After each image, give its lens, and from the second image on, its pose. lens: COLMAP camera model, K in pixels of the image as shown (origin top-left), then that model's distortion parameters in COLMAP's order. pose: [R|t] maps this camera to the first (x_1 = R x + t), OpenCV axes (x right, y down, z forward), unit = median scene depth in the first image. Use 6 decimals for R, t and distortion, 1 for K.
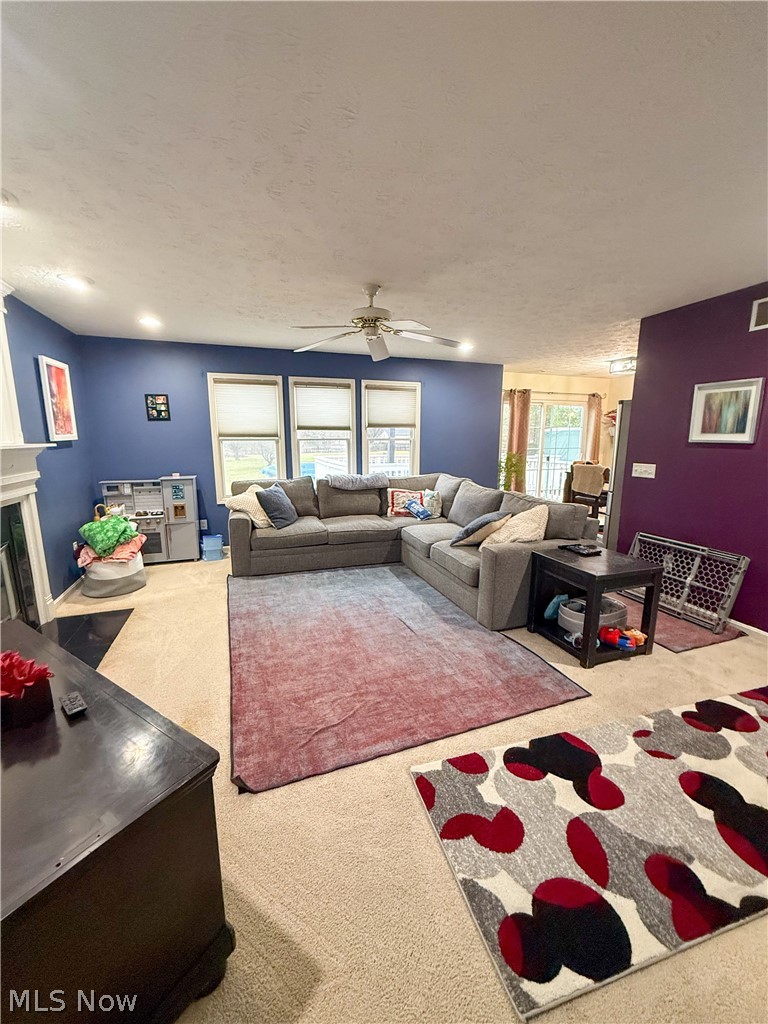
lens RADIAL K [[409.9, 0, 383.8], [0, 409.9, 512.6], [0, 0, 1]] dist [-0.000286, -0.000009]
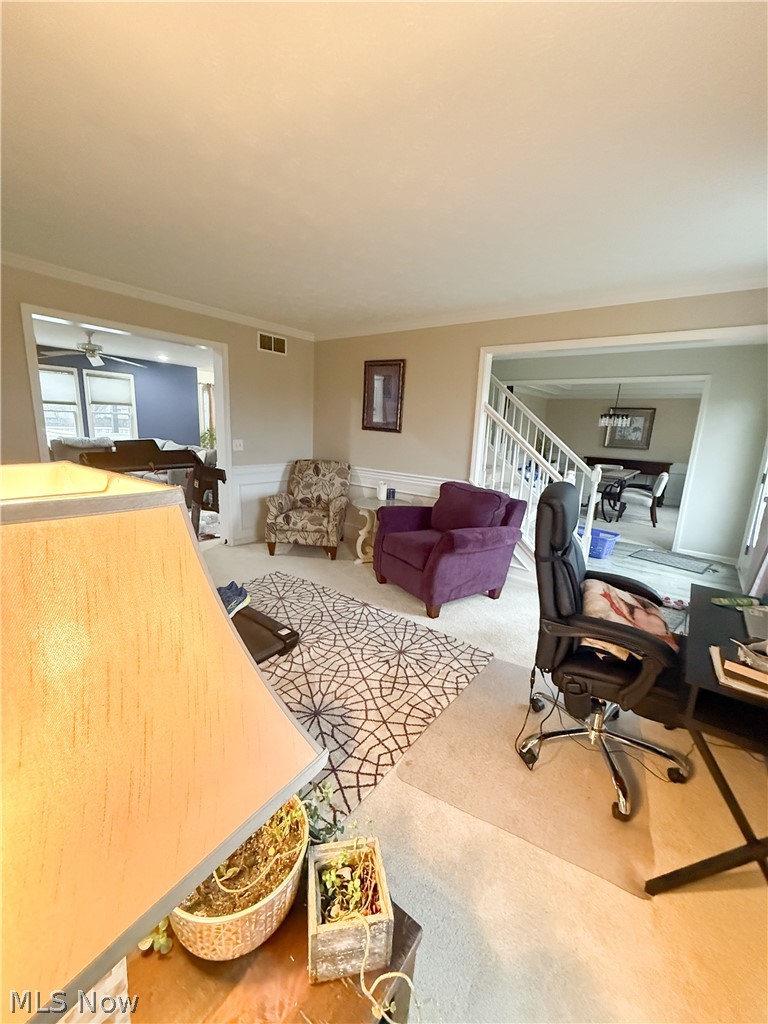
lens RADIAL K [[409.9, 0, 383.5], [0, 409.9, 510.8], [0, 0, 1]] dist [-0.000286, -0.000009]
pose [[0.830766, -0.077619, 0.551183, -0.009906], [0.059290, 0.996936, 0.051026, 0.146885], [-0.553455, -0.009711, 0.832823, -0.734952]]
